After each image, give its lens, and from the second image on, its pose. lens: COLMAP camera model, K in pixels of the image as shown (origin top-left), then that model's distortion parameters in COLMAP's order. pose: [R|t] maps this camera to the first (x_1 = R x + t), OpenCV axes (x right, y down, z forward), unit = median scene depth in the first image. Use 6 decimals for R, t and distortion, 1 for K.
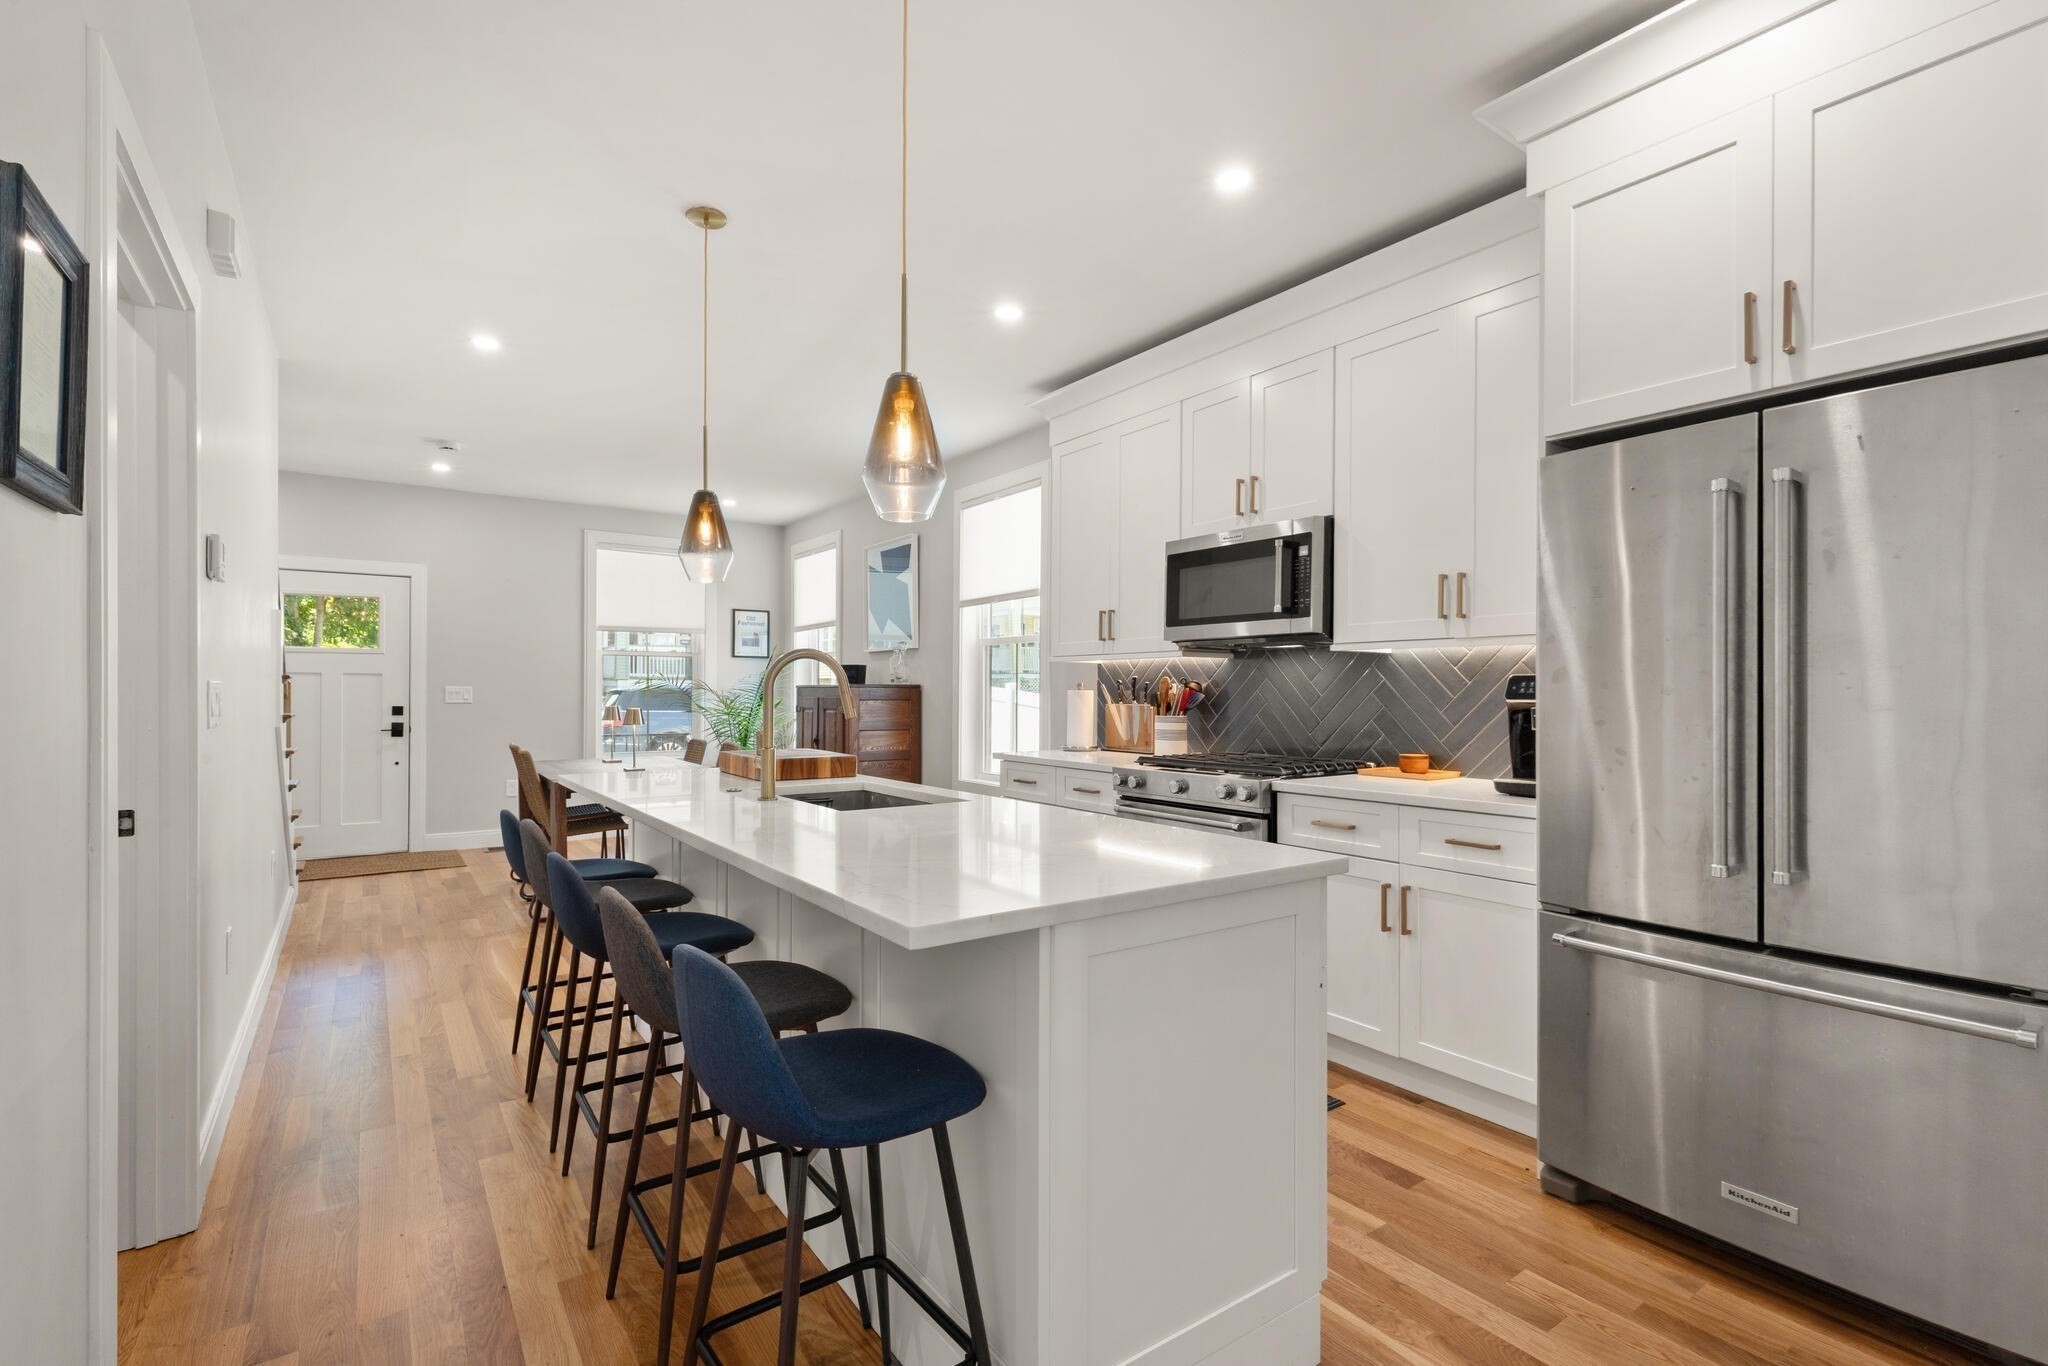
lens RADIAL K [[919.5, 0, 1035.2], [0, 919.5, 690.8], [0, 0, 1]] dist [0.001505, 0.000054]
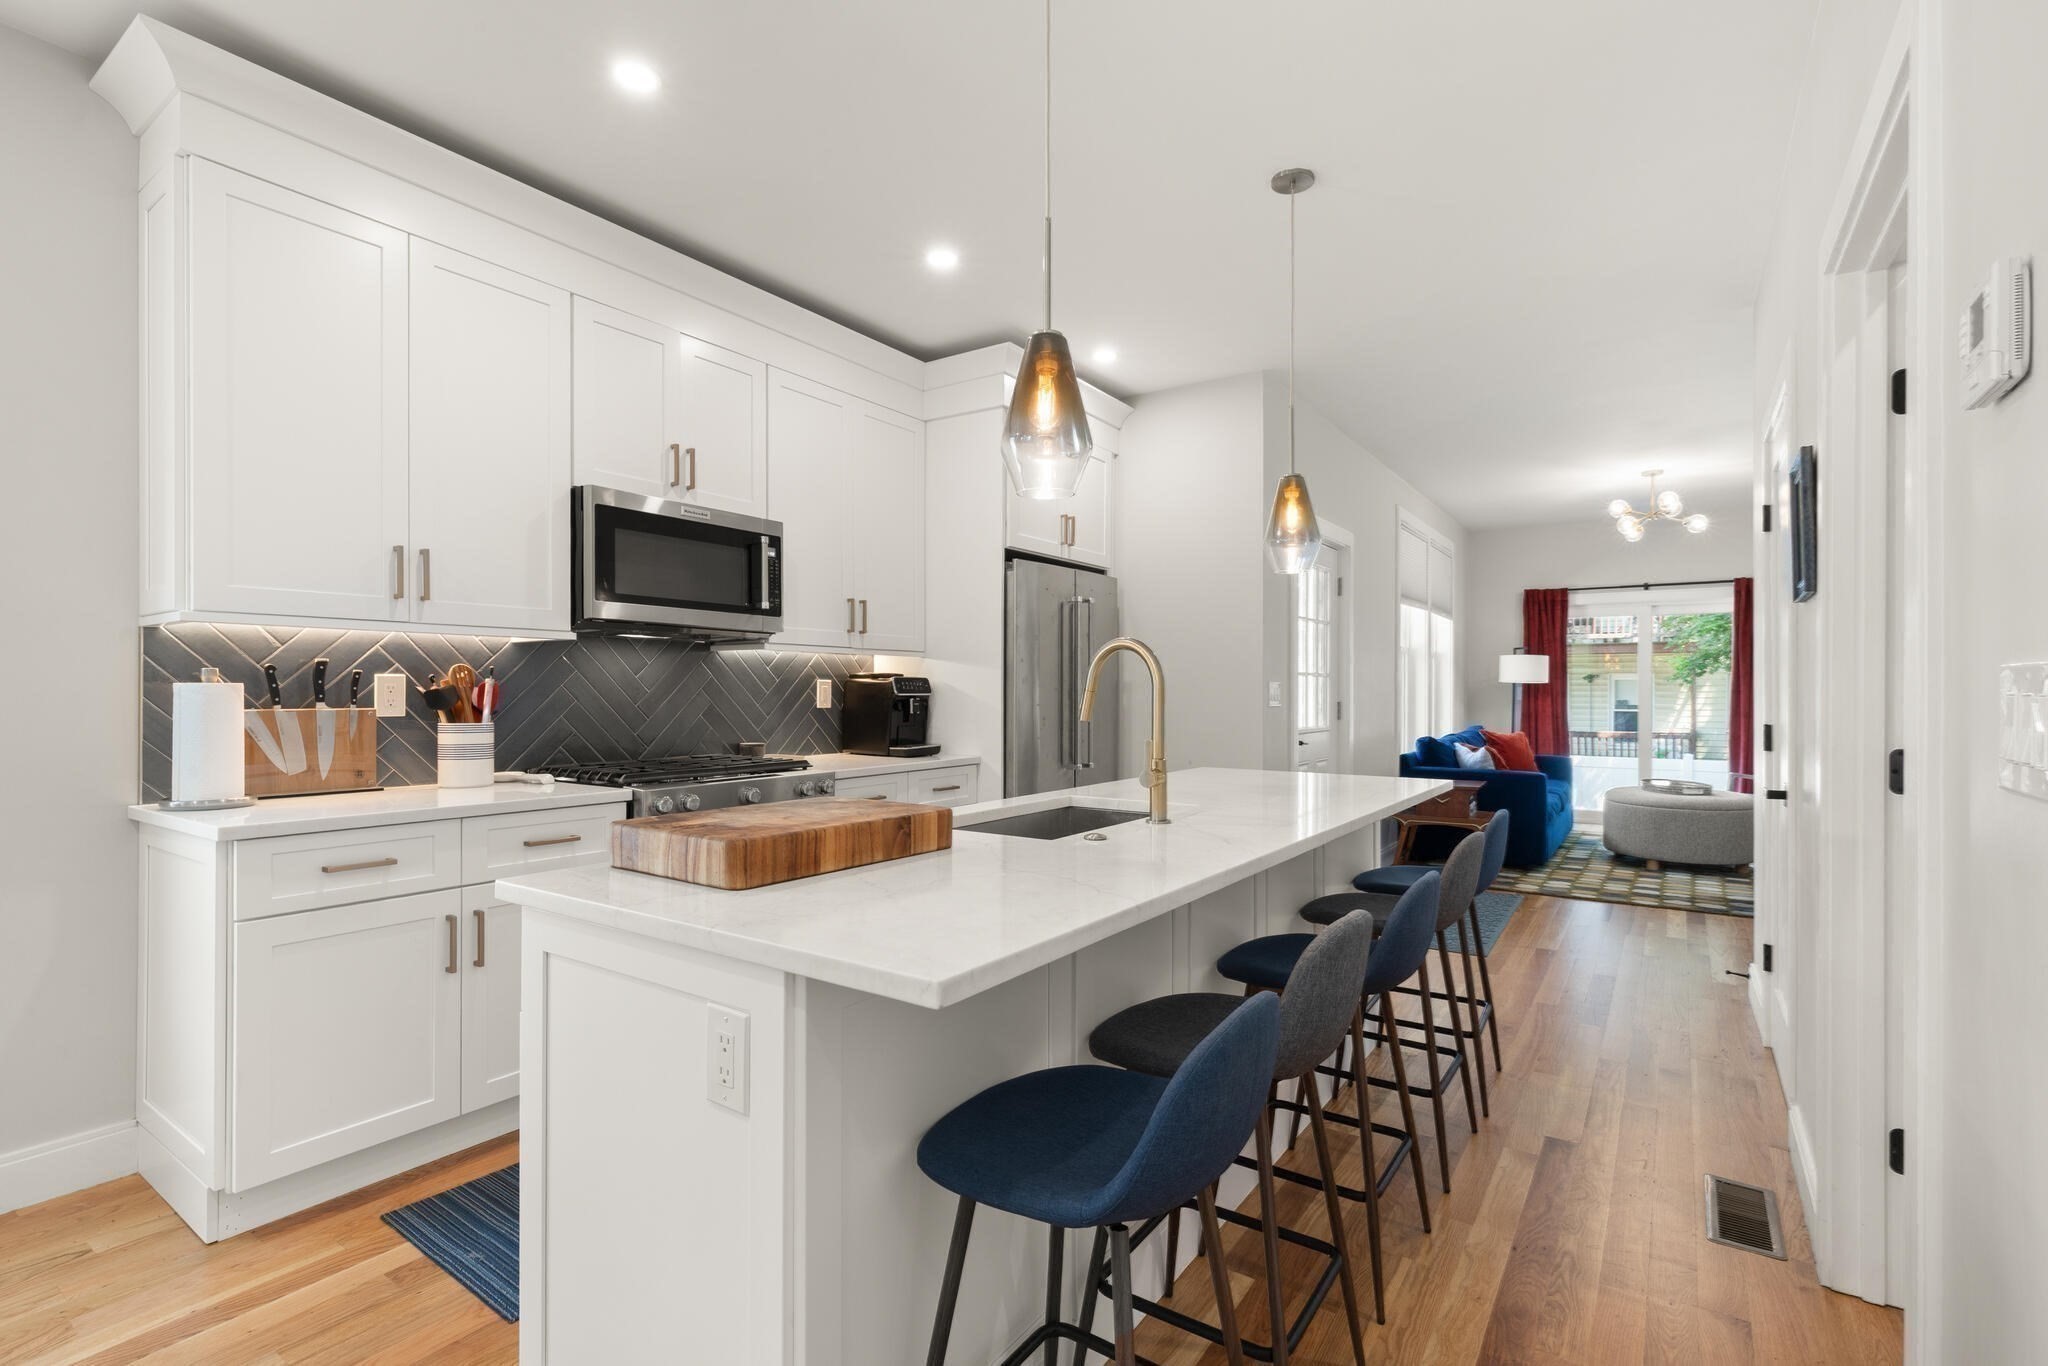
lens RADIAL K [[937.7, 0, 1027.0], [0, 937.7, 688.9], [0, 0, 1]] dist [0.001076, -0.000175]
pose [[-0.331173, -0.001921, 0.943568, -0.637691], [-0.005439, 0.999985, 0.000127, 0.000437], [-0.943554, -0.005091, -0.331179, 0.854438]]
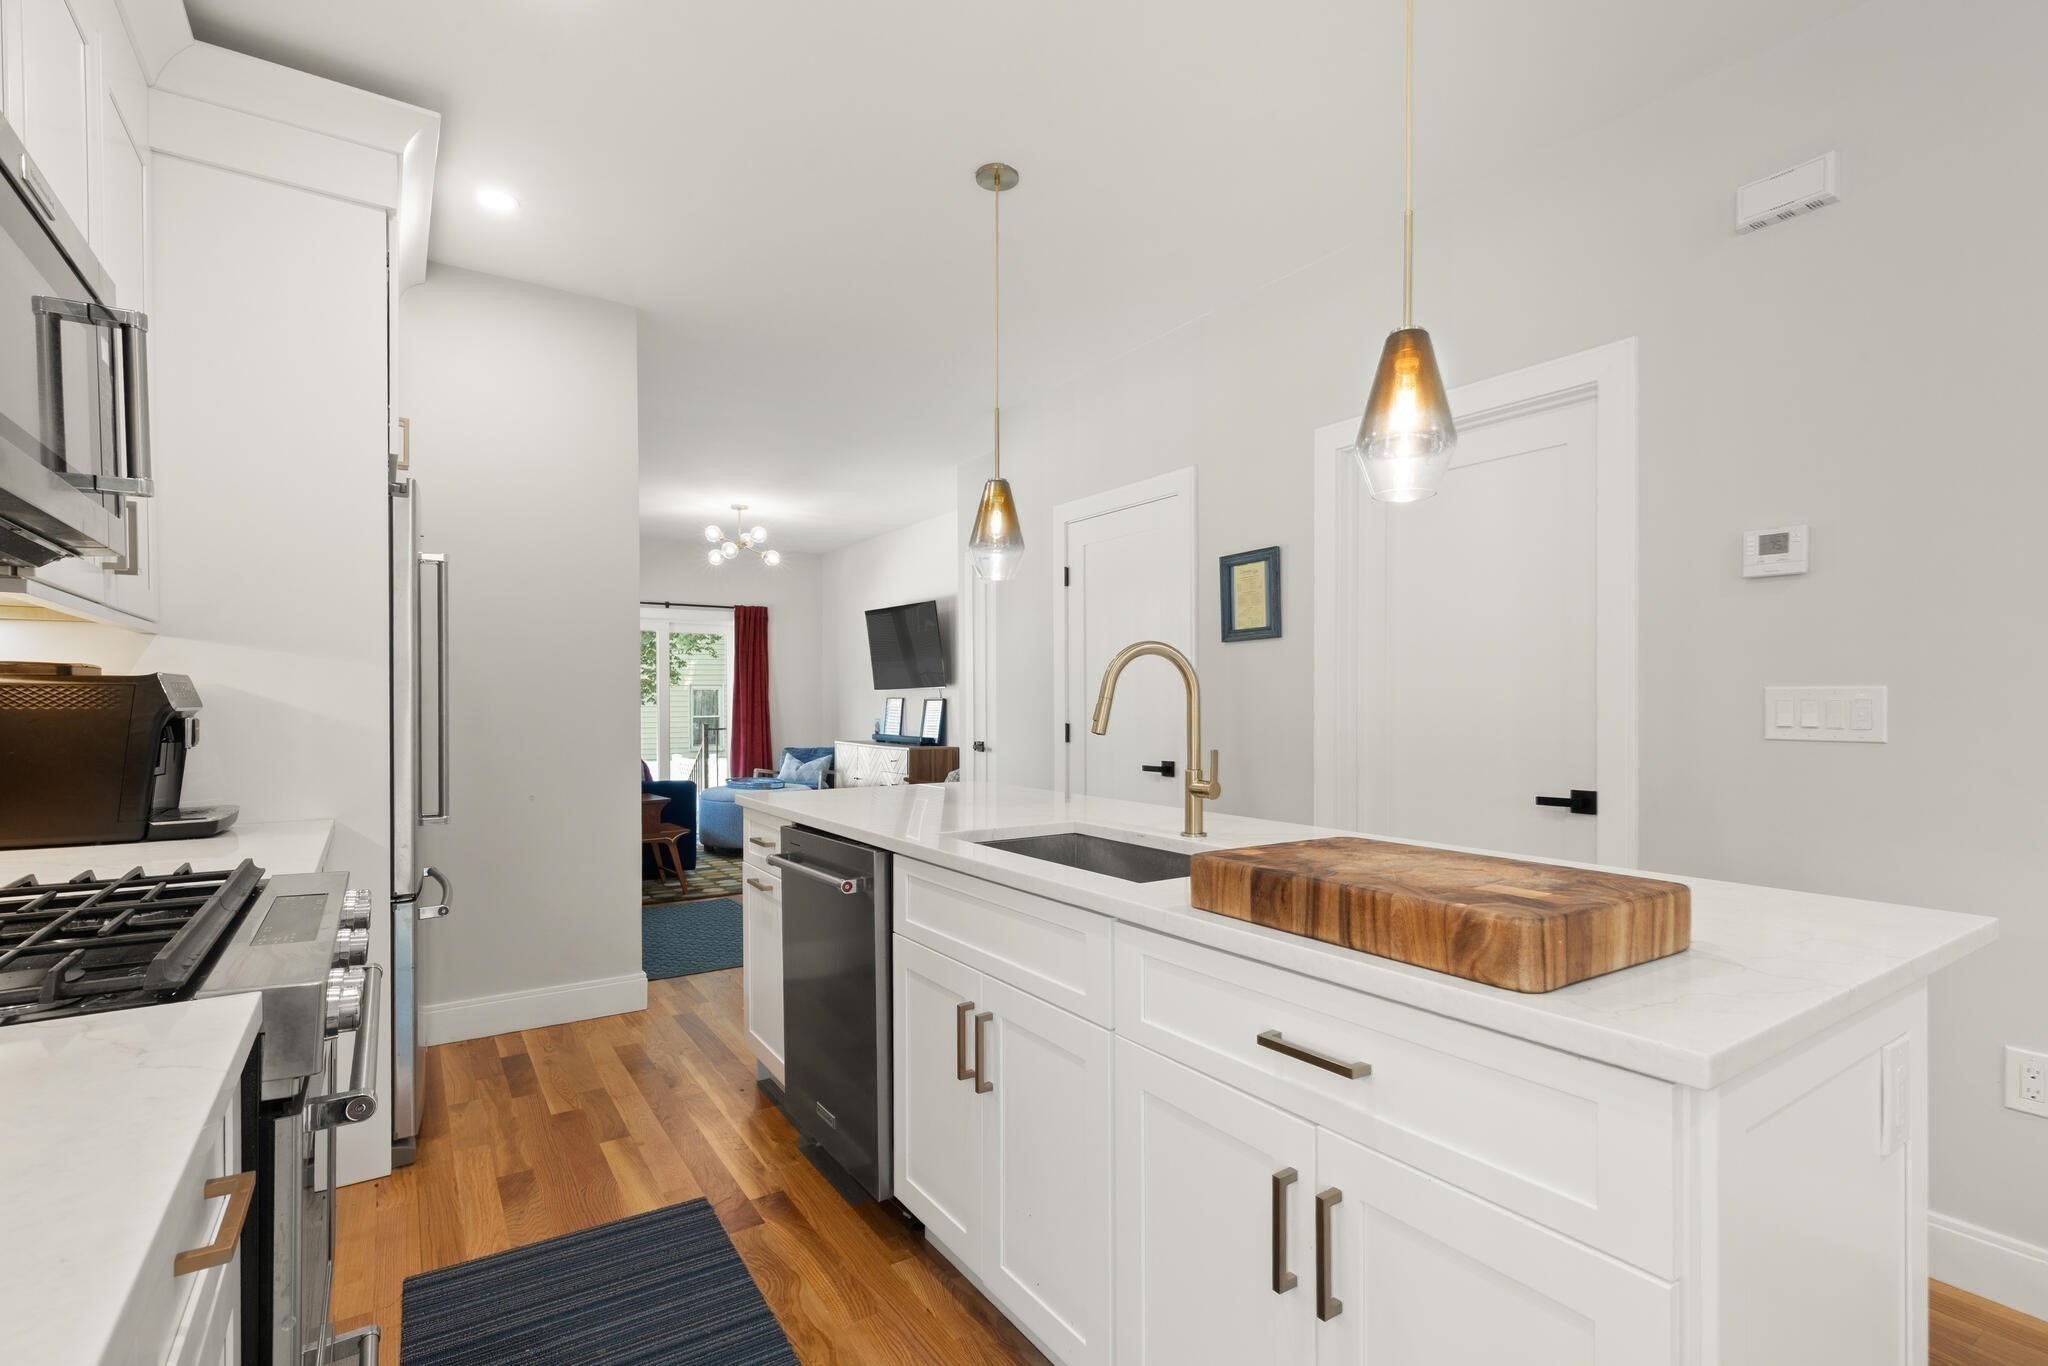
lens RADIAL K [[949.0, 0, 1027.4], [0, 949.0, 709.1], [0, 0, 1]] dist [0.002141, 0.000081]
pose [[-0.999296, -0.001321, 0.037492, -0.109873], [-0.001113, 0.999984, 0.005577, 0.003841], [-0.037498, 0.005532, -0.999281, 1.119587]]
